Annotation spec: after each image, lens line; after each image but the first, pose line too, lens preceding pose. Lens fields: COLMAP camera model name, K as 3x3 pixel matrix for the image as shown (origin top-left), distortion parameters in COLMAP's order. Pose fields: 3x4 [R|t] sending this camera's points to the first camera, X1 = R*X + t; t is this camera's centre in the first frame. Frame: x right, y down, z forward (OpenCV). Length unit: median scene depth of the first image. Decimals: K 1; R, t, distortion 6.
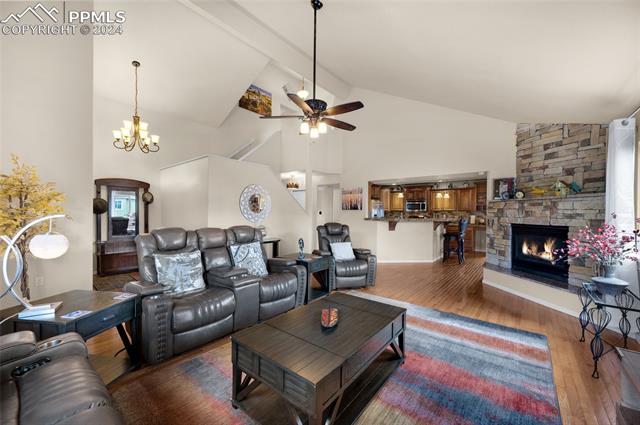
lens RADIAL K [[253.1, 0, 320.0], [0, 253.1, 212.5], [0, 0, 1]] dist [0.000857, -0.000184]
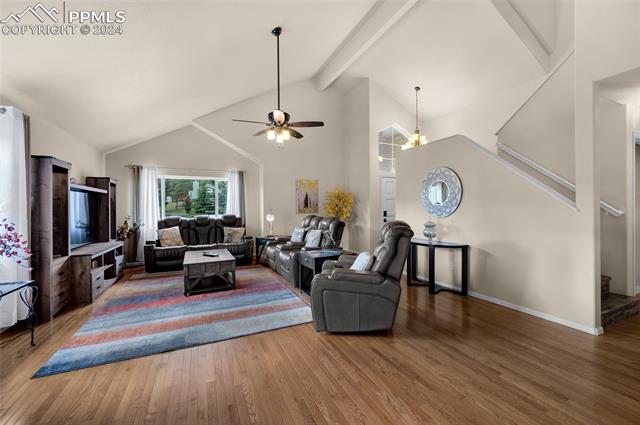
lens RADIAL K [[261.1, 0, 313.5], [0, 261.1, 209.8], [0, 0, 1]] dist [0.000486, -0.000130]
pose [[-0.449525, -0.001887, -0.893266, 0.680402], [0.008814, 0.999940, -0.006548, 0.019162], [0.893224, -0.010816, -0.449482, 1.164006]]
